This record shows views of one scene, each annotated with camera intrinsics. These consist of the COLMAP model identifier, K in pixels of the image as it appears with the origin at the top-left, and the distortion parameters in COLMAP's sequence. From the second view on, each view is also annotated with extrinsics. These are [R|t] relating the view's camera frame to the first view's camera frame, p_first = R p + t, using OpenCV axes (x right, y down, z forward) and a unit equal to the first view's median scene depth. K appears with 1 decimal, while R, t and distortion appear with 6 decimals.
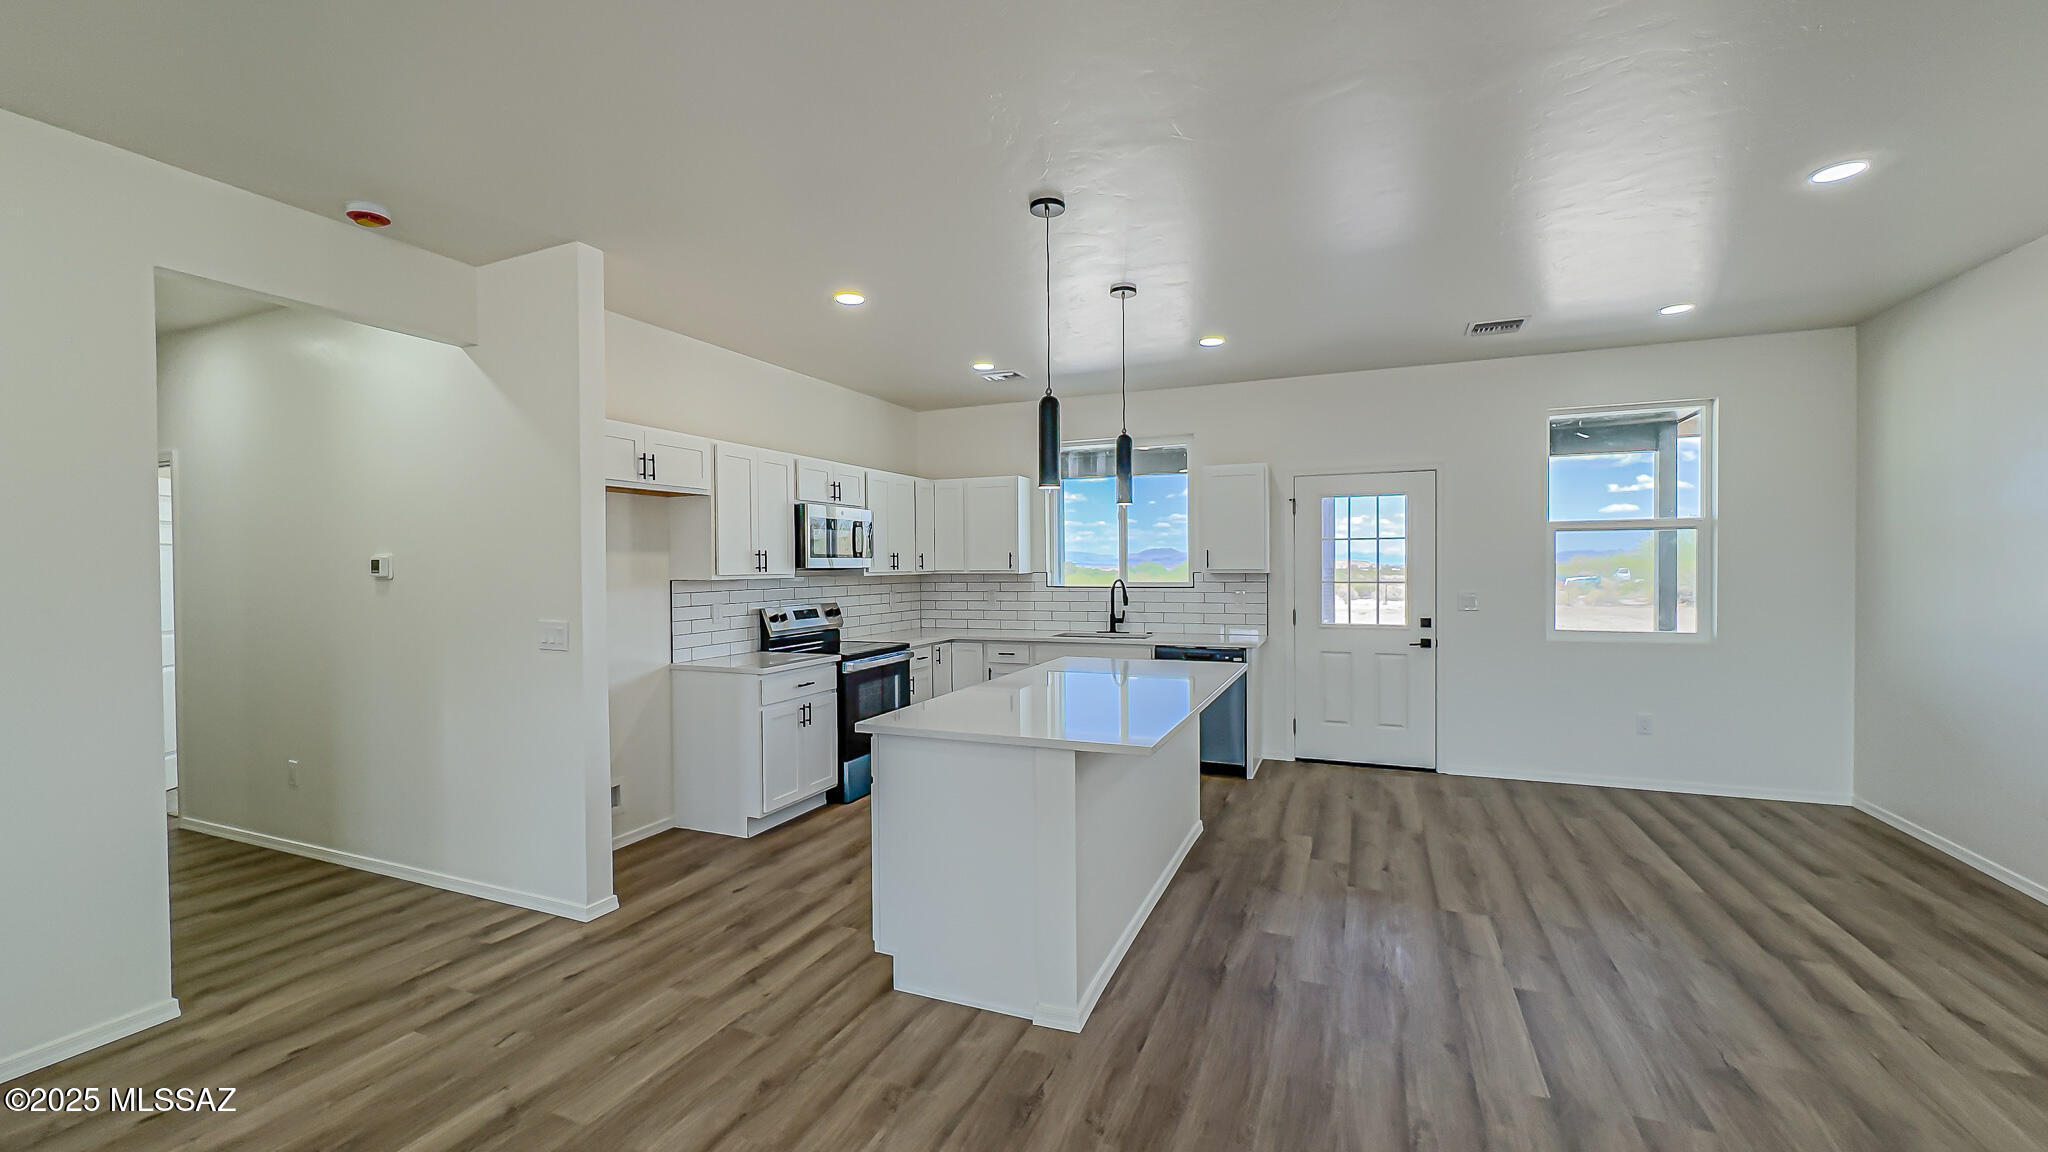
lens RADIAL K [[818.7, 0, 1023.2], [0, 818.7, 578.8], [0, 0, 1]] dist [-0.003324, 0.000593]
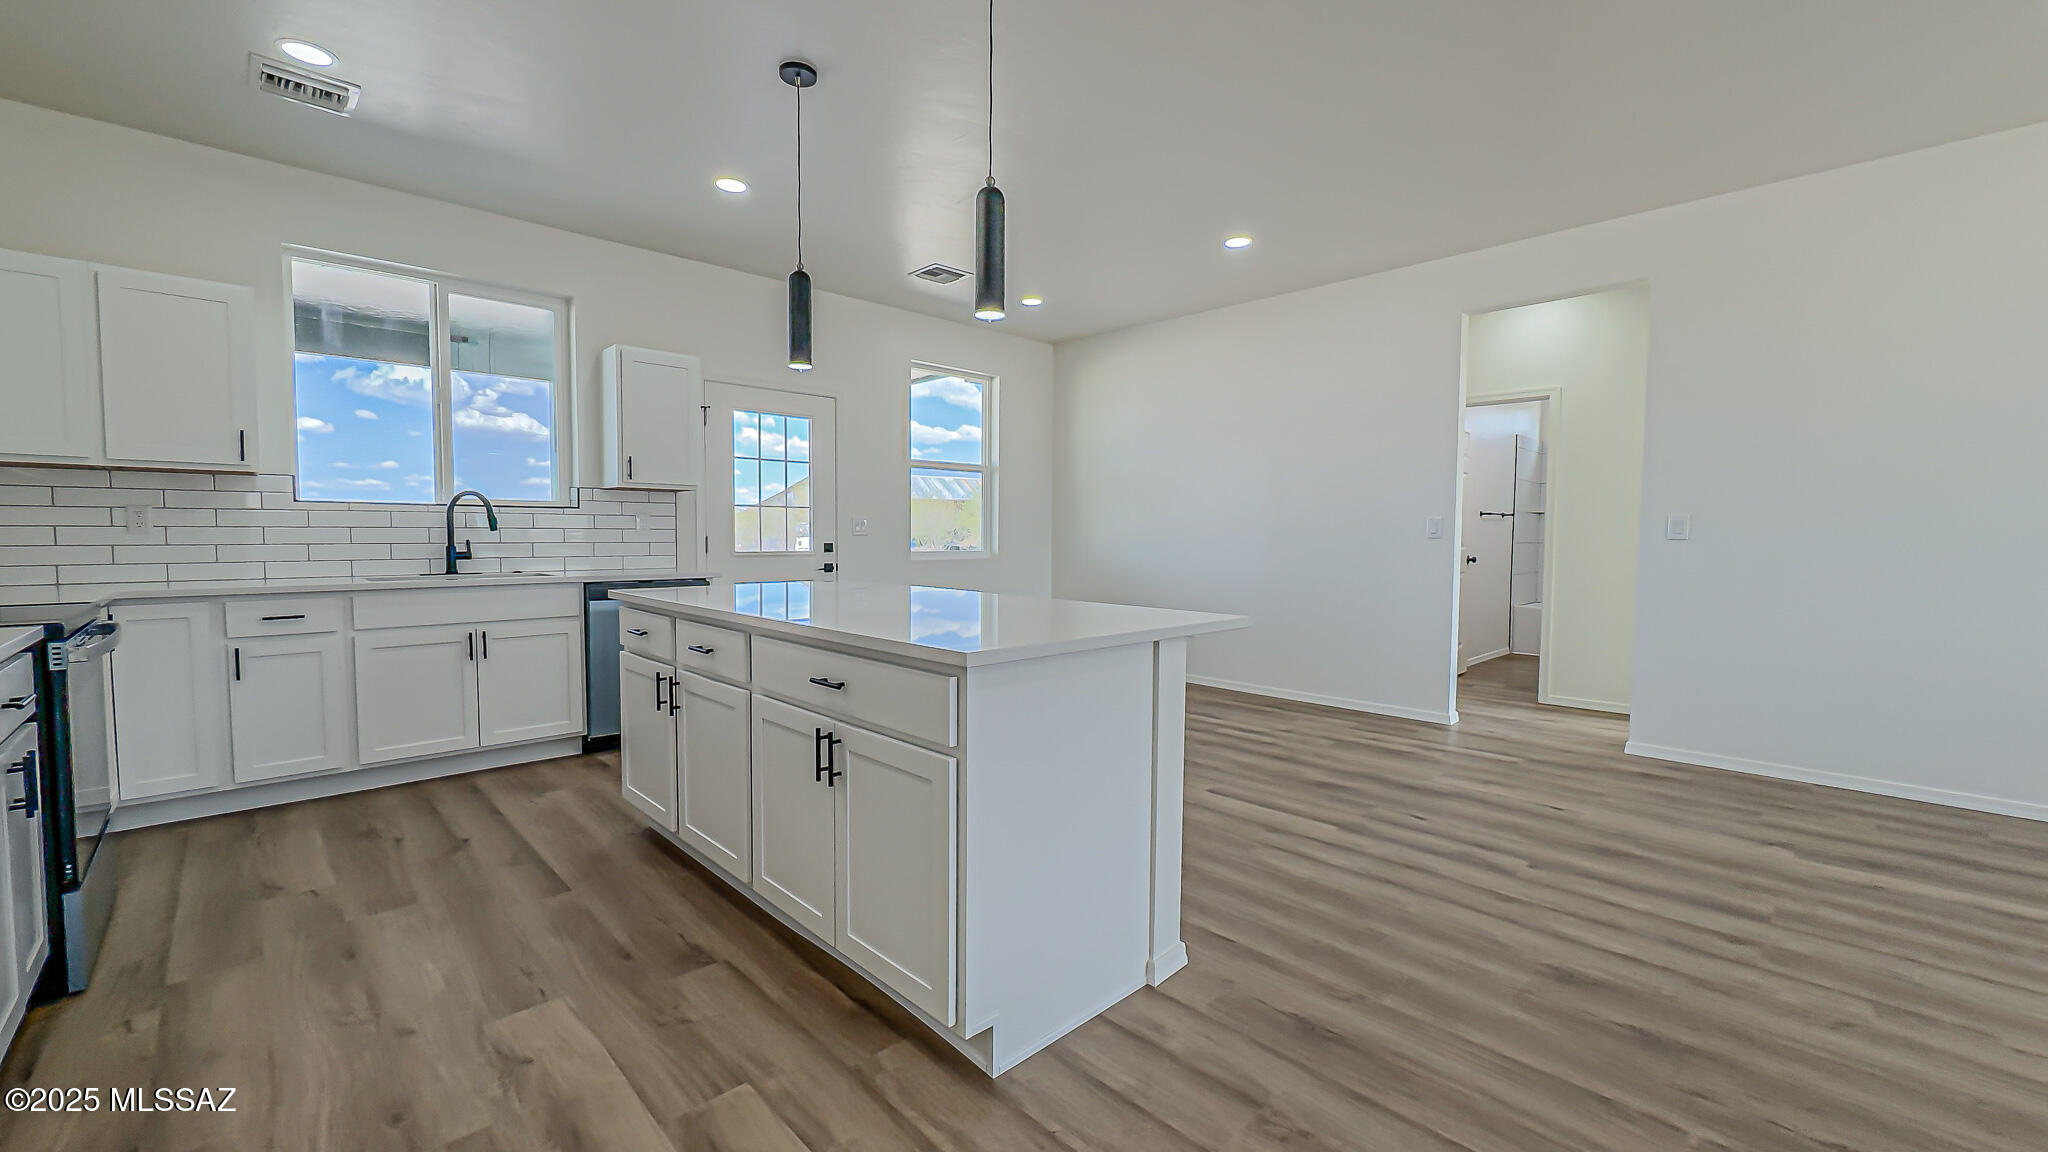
lens RADIAL K [[818.7, 0, 1021.6], [0, 818.7, 580.8], [0, 0, 1]] dist [-0.003324, 0.000593]
pose [[0.395413, -0.043772, 0.917460, -0.380312], [0.007265, 0.998982, 0.044530, 0.056029], [-0.918475, -0.010942, 0.395328, 0.406229]]
